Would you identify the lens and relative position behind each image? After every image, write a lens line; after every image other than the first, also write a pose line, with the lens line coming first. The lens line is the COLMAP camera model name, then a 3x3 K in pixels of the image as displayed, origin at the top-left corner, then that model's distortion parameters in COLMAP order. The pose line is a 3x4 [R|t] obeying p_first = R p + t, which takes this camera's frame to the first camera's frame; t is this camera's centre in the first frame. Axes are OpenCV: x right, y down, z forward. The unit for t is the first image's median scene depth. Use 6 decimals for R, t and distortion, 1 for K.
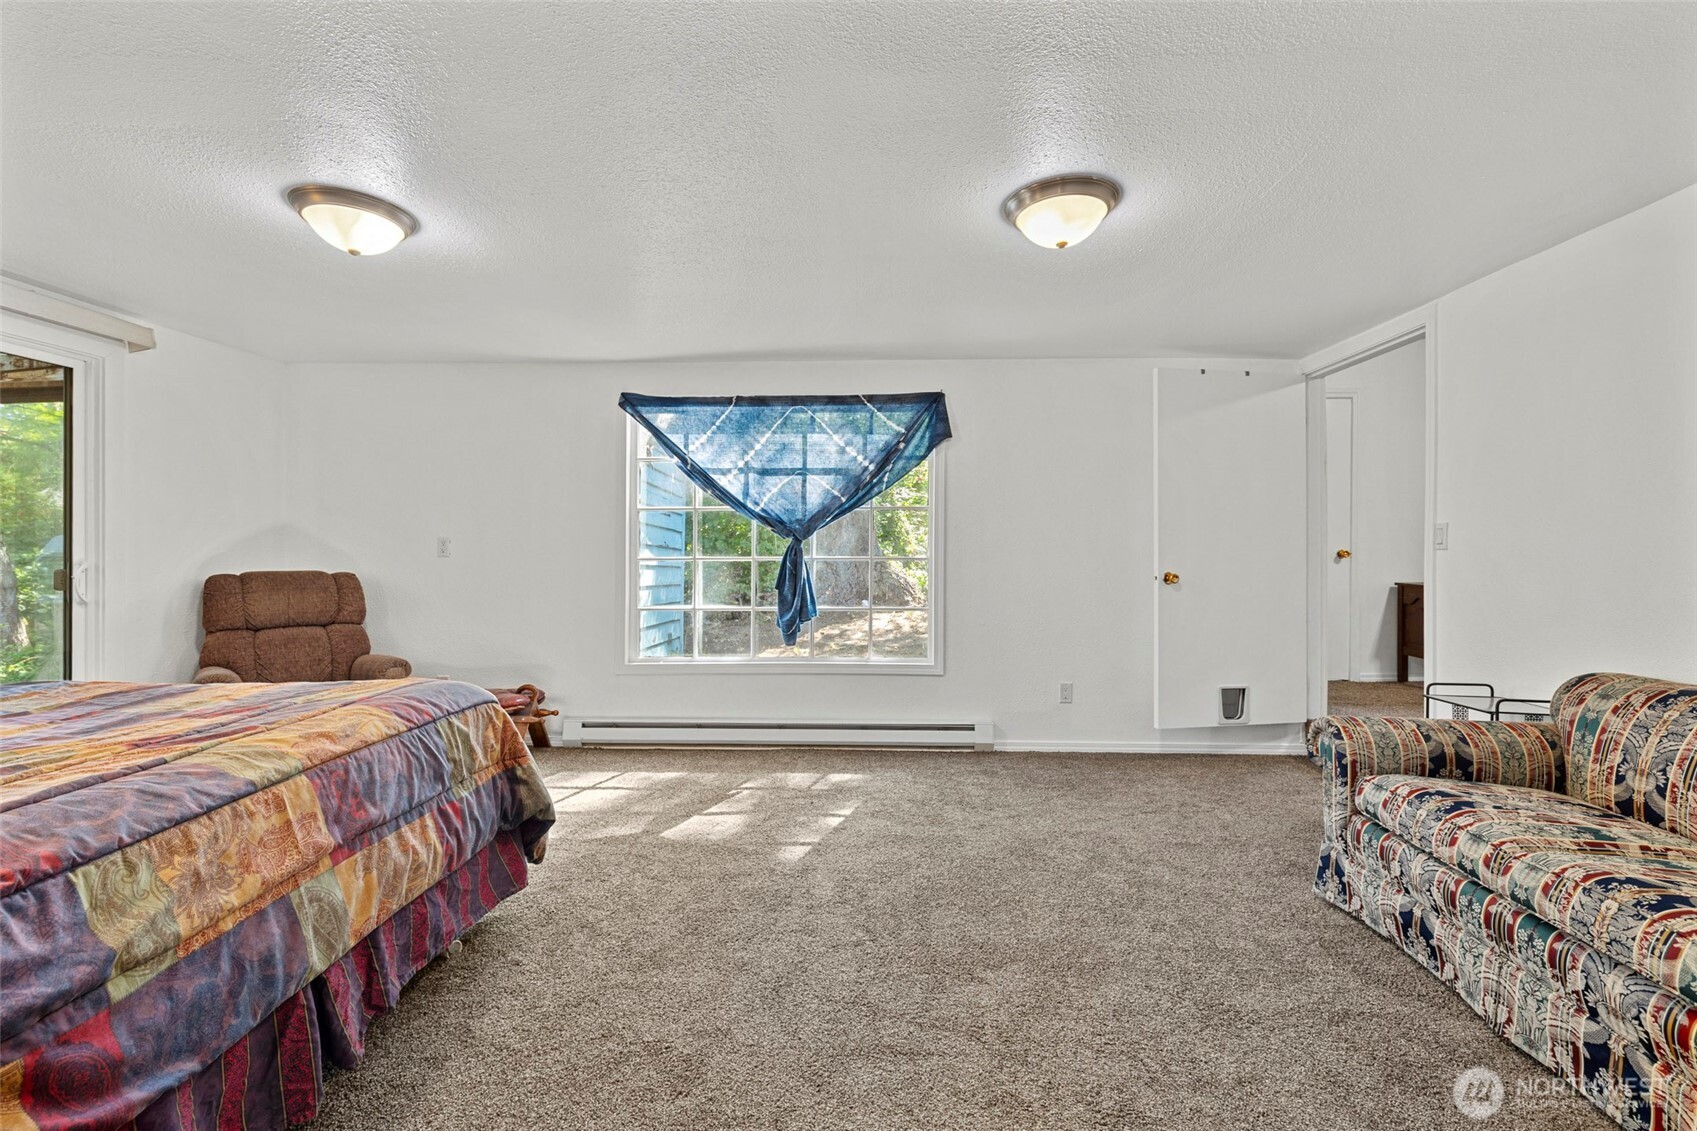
lens RADIAL K [[724.3, 0, 840.8], [0, 724.3, 559.9], [0, 0, 1]] dist [-0.002999, 0.000269]
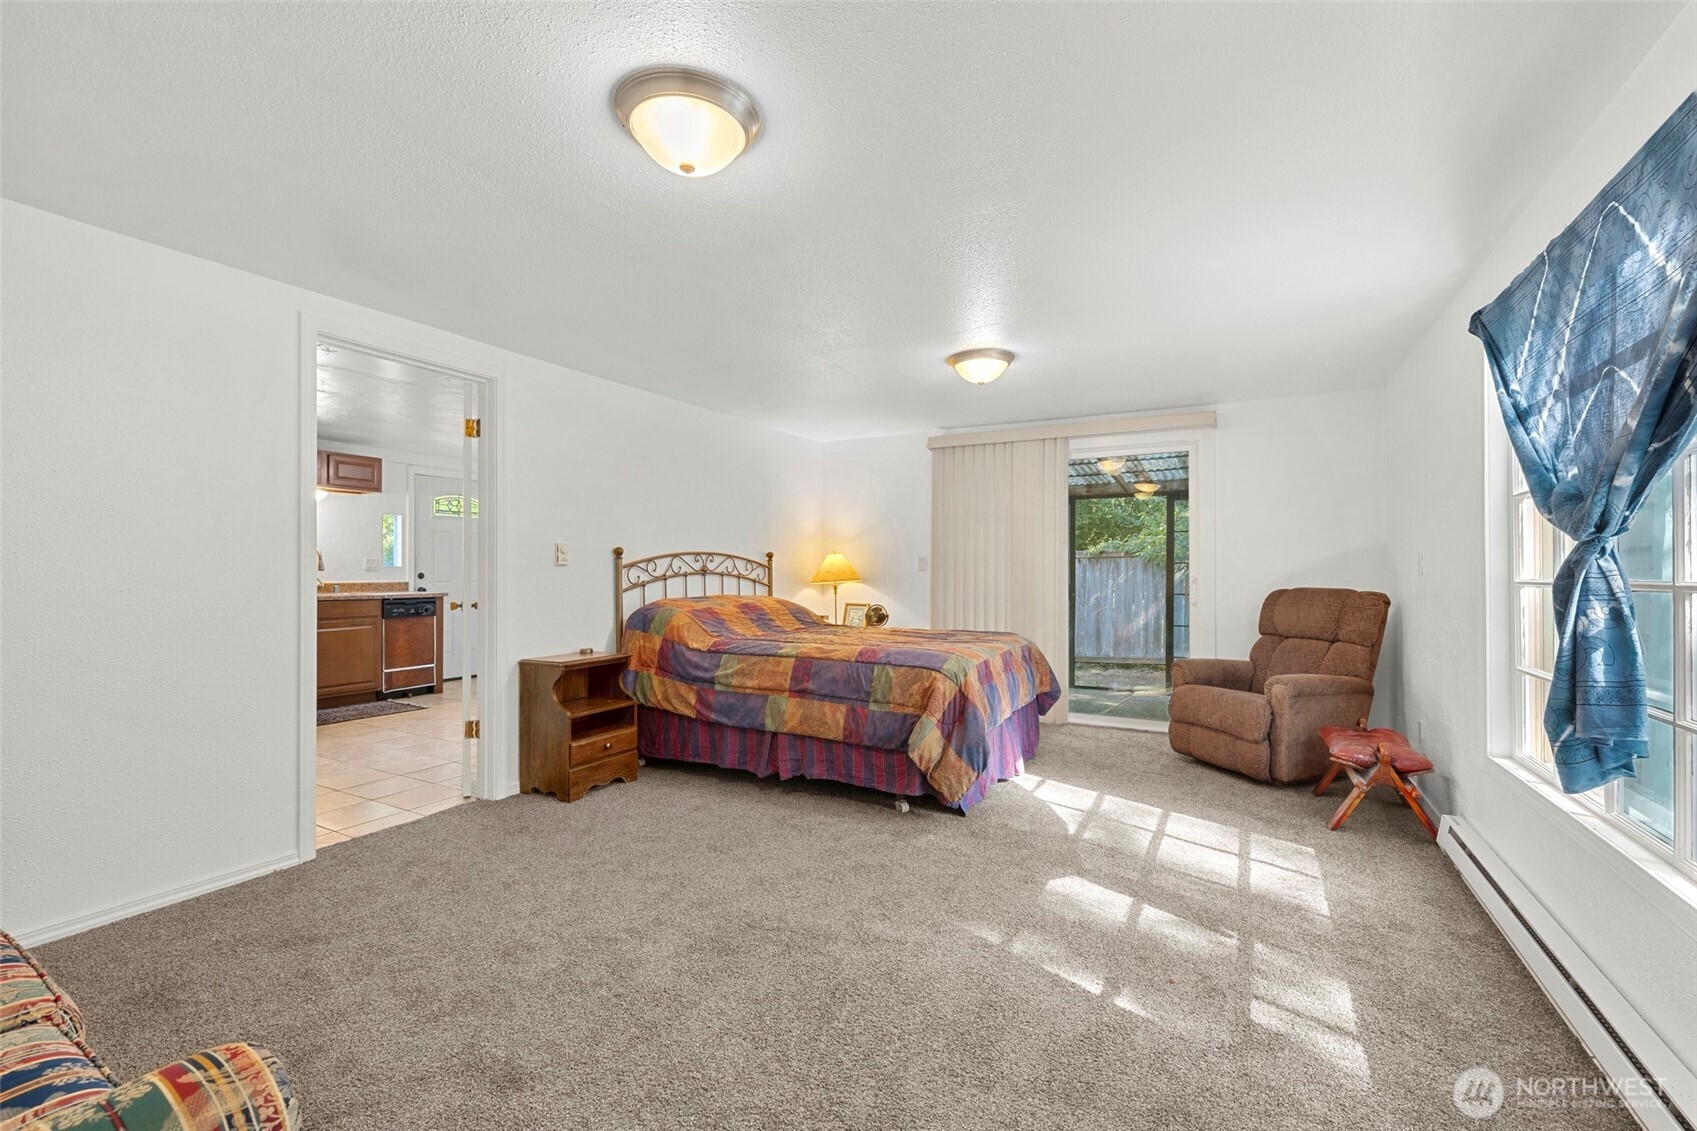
lens RADIAL K [[724.3, 0, 841.9], [0, 724.3, 562.2], [0, 0, 1]] dist [-0.002999, 0.000269]
pose [[-0.453539, -0.005065, -0.891222, 0.817648], [-0.013710, 0.999905, 0.001295, -0.022233], [0.891131, 0.012806, -0.453566, 1.320286]]
